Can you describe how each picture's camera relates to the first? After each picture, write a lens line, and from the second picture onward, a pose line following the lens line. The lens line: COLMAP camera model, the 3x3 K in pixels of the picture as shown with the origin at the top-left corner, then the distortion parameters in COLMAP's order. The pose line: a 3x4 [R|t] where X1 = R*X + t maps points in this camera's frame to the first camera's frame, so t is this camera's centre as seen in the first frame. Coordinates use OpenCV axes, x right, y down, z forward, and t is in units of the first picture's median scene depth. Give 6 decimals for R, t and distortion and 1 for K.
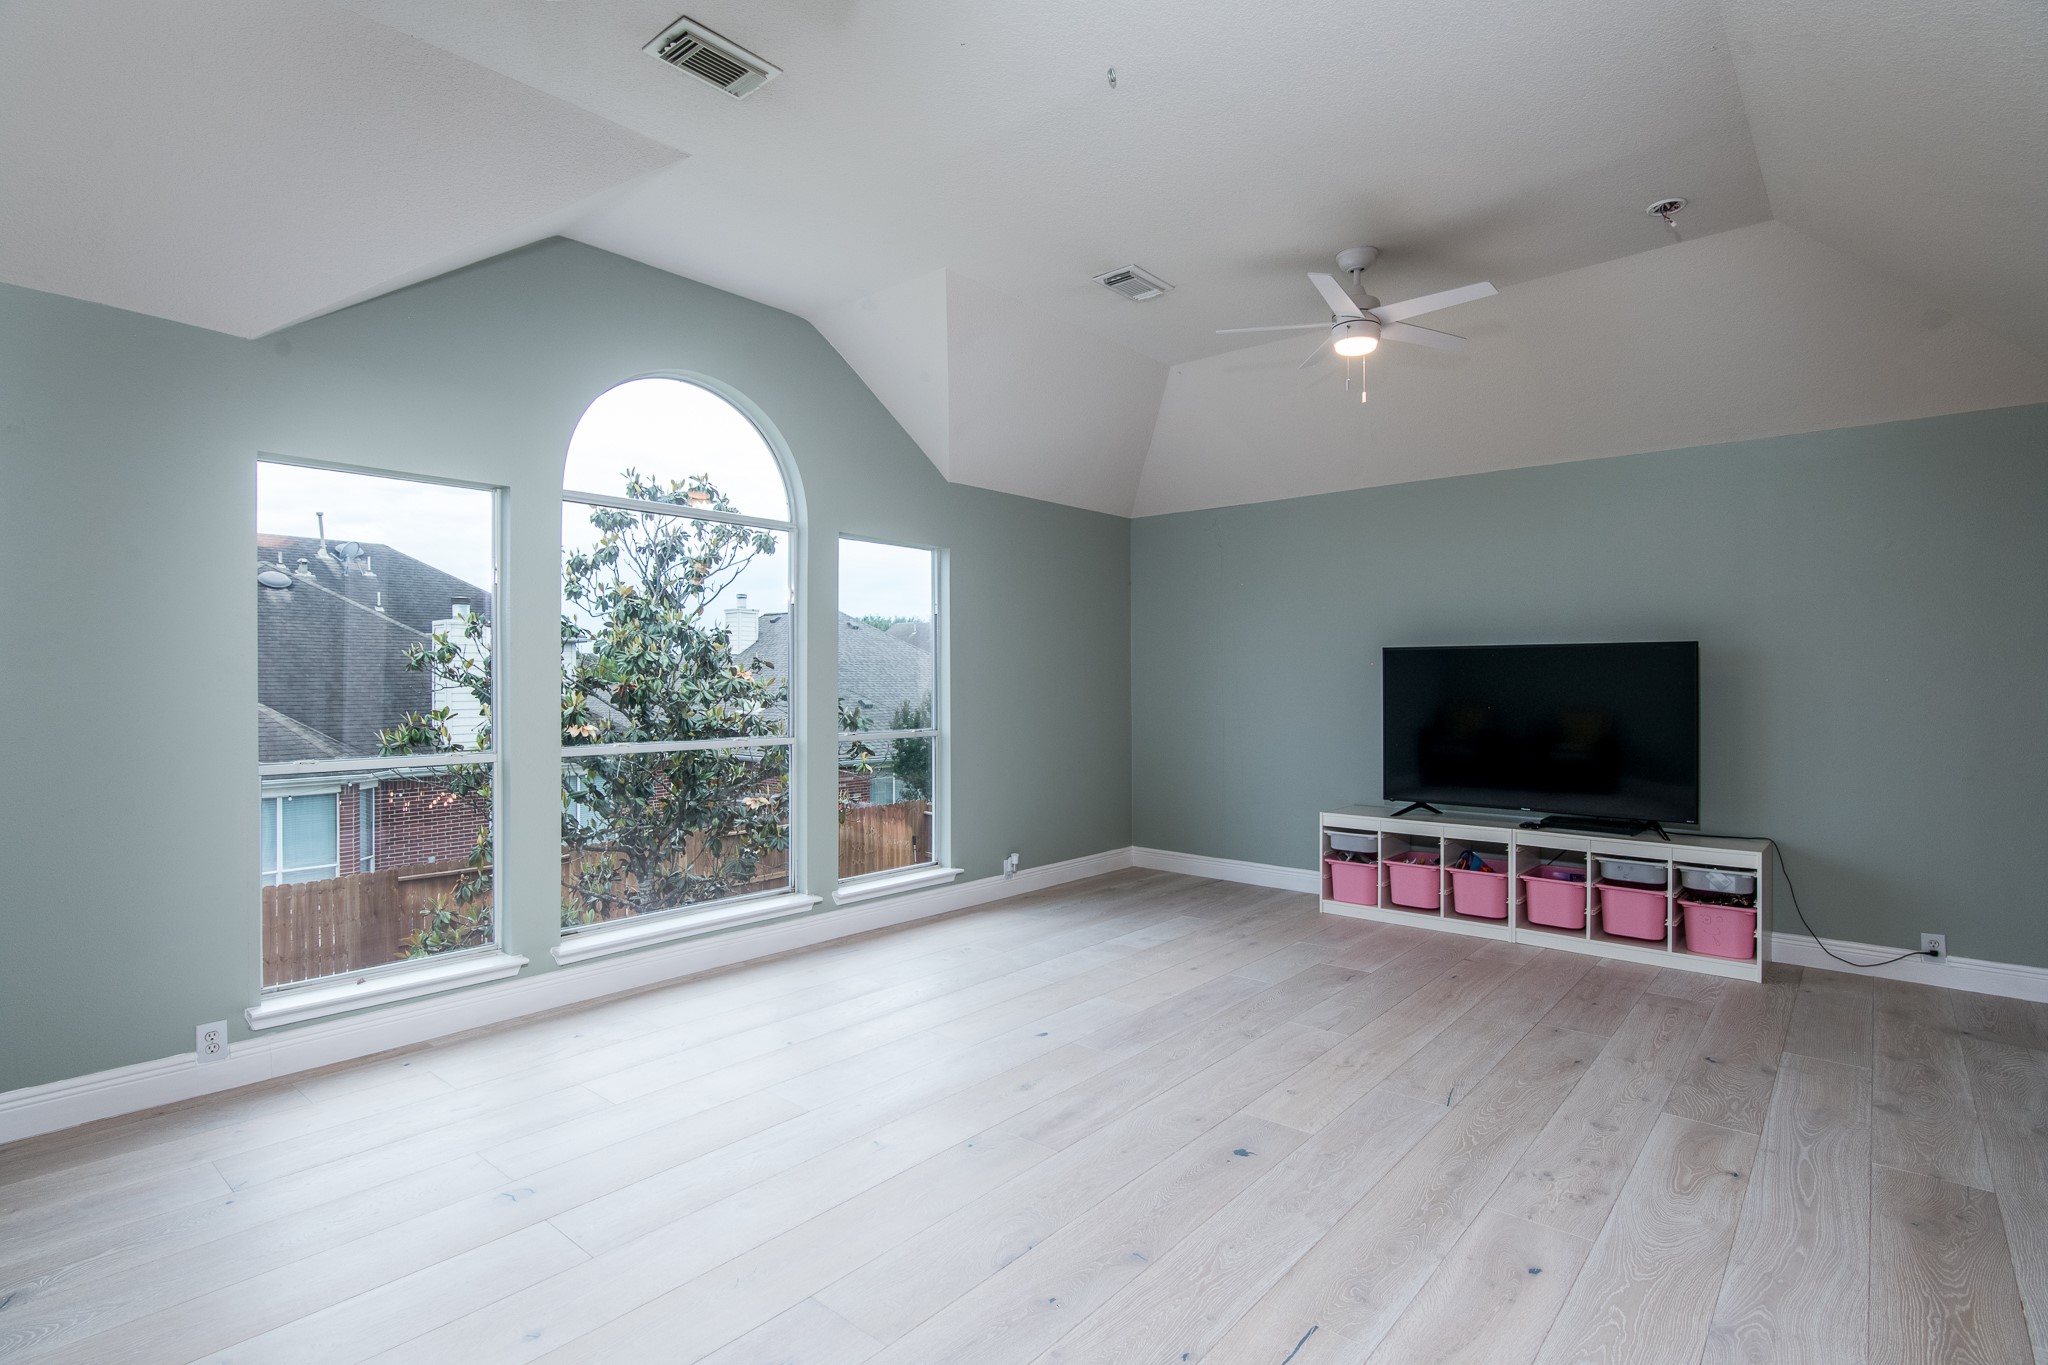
lens RADIAL K [[1015.2, 0, 1020.4], [0, 1015.2, 674.8], [0, 0, 1]] dist [-0.009362, 0.000018]
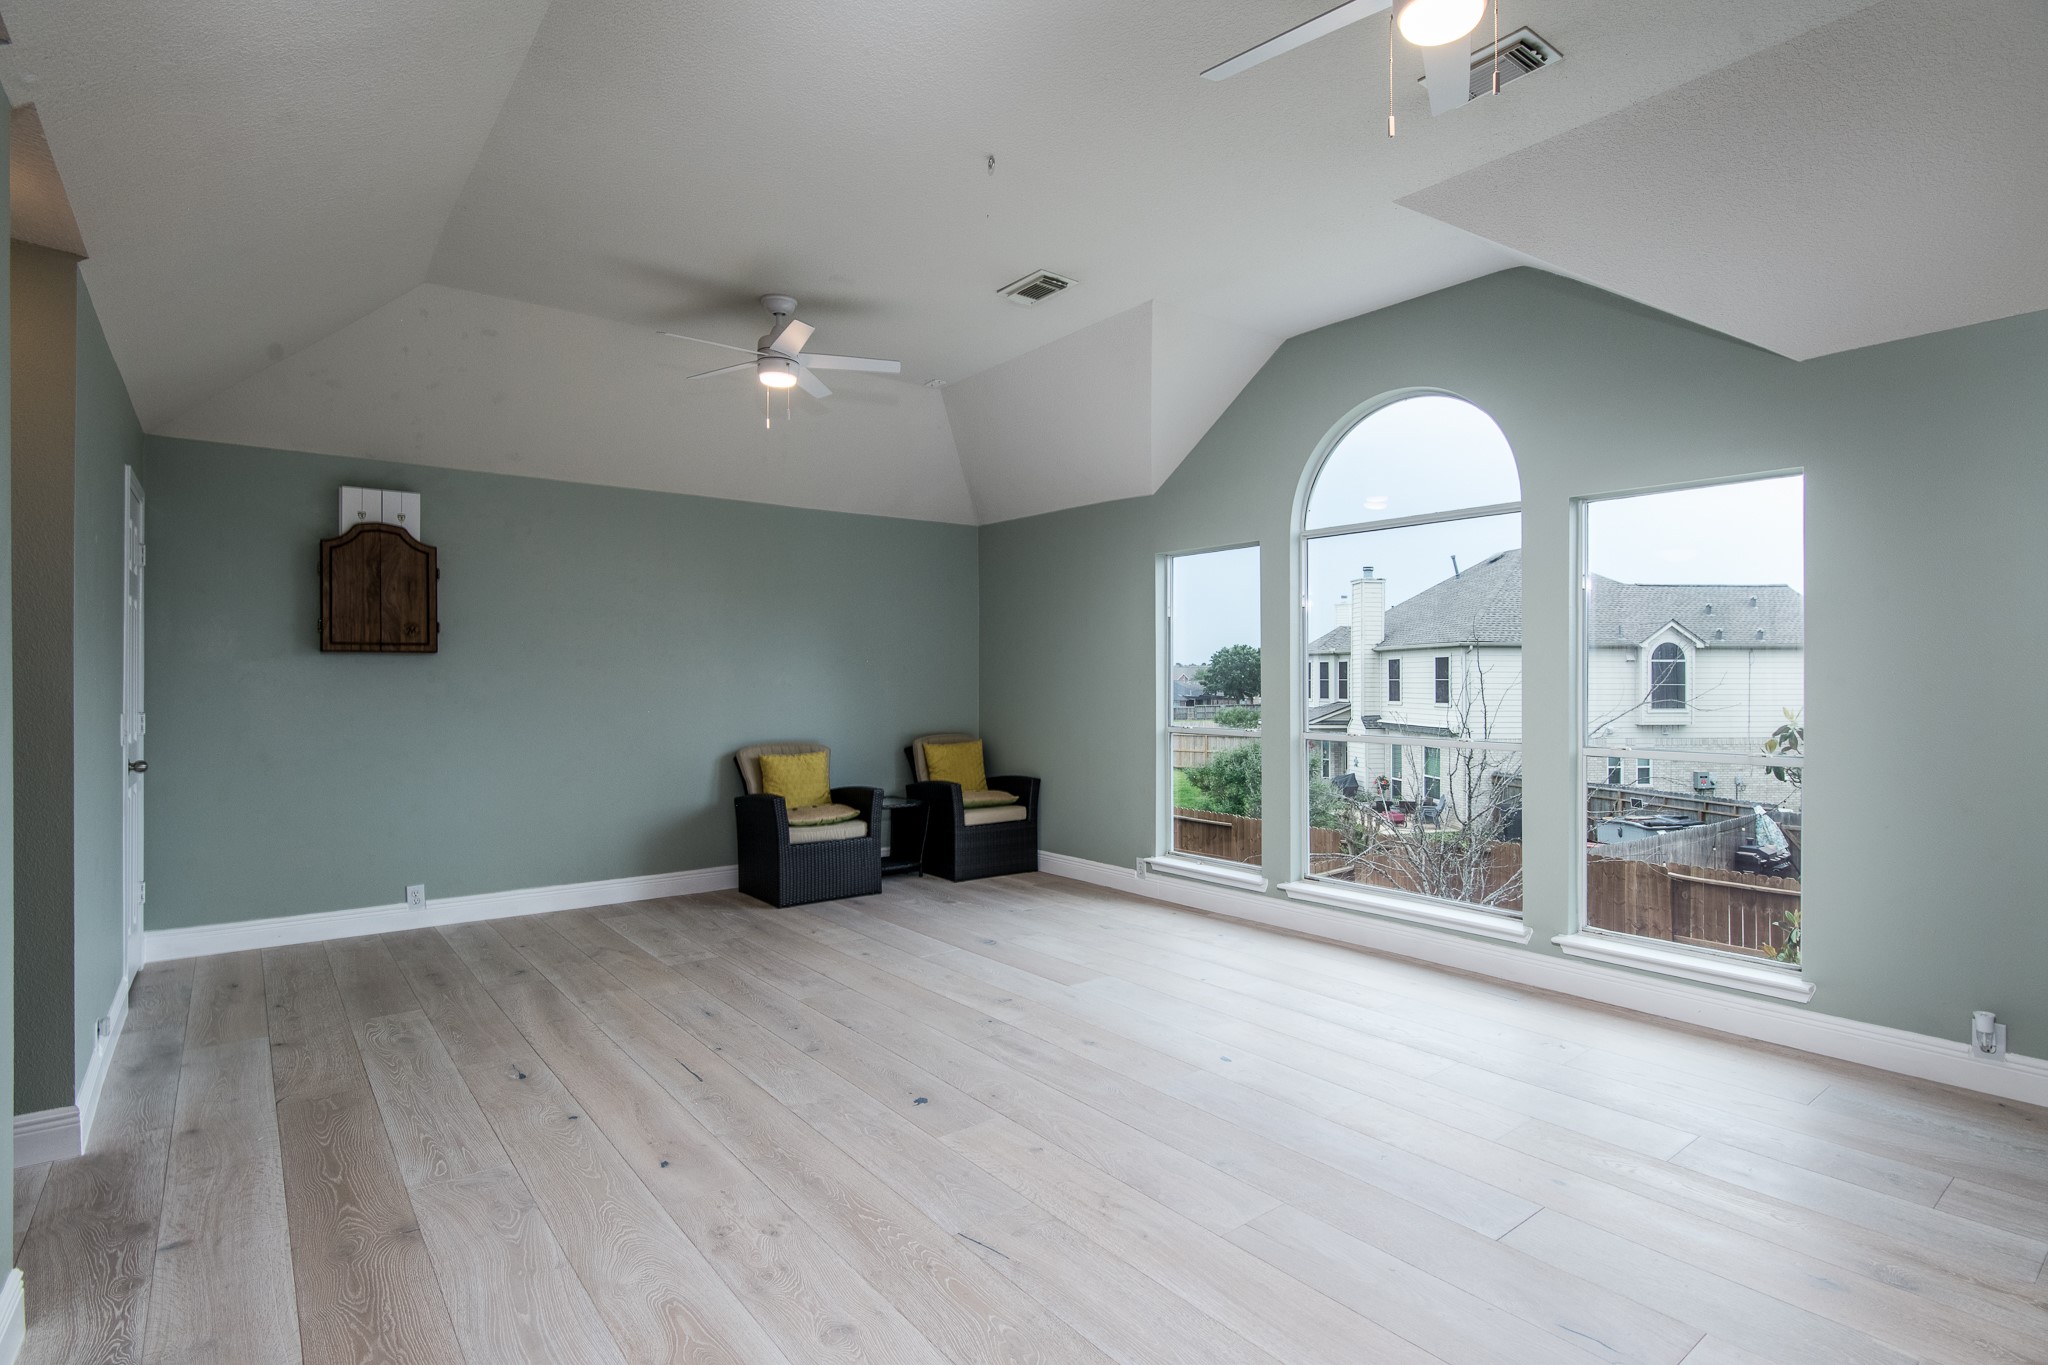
lens RADIAL K [[1015.2, 0, 1020.4], [0, 1015.2, 674.8], [0, 0, 1]] dist [-0.009362, 0.000018]
pose [[-0.202153, -0.003647, -0.979347, 1.191637], [0.004736, 0.999978, -0.004701, 0.005531], [0.979343, -0.005588, -0.202131, 1.228392]]
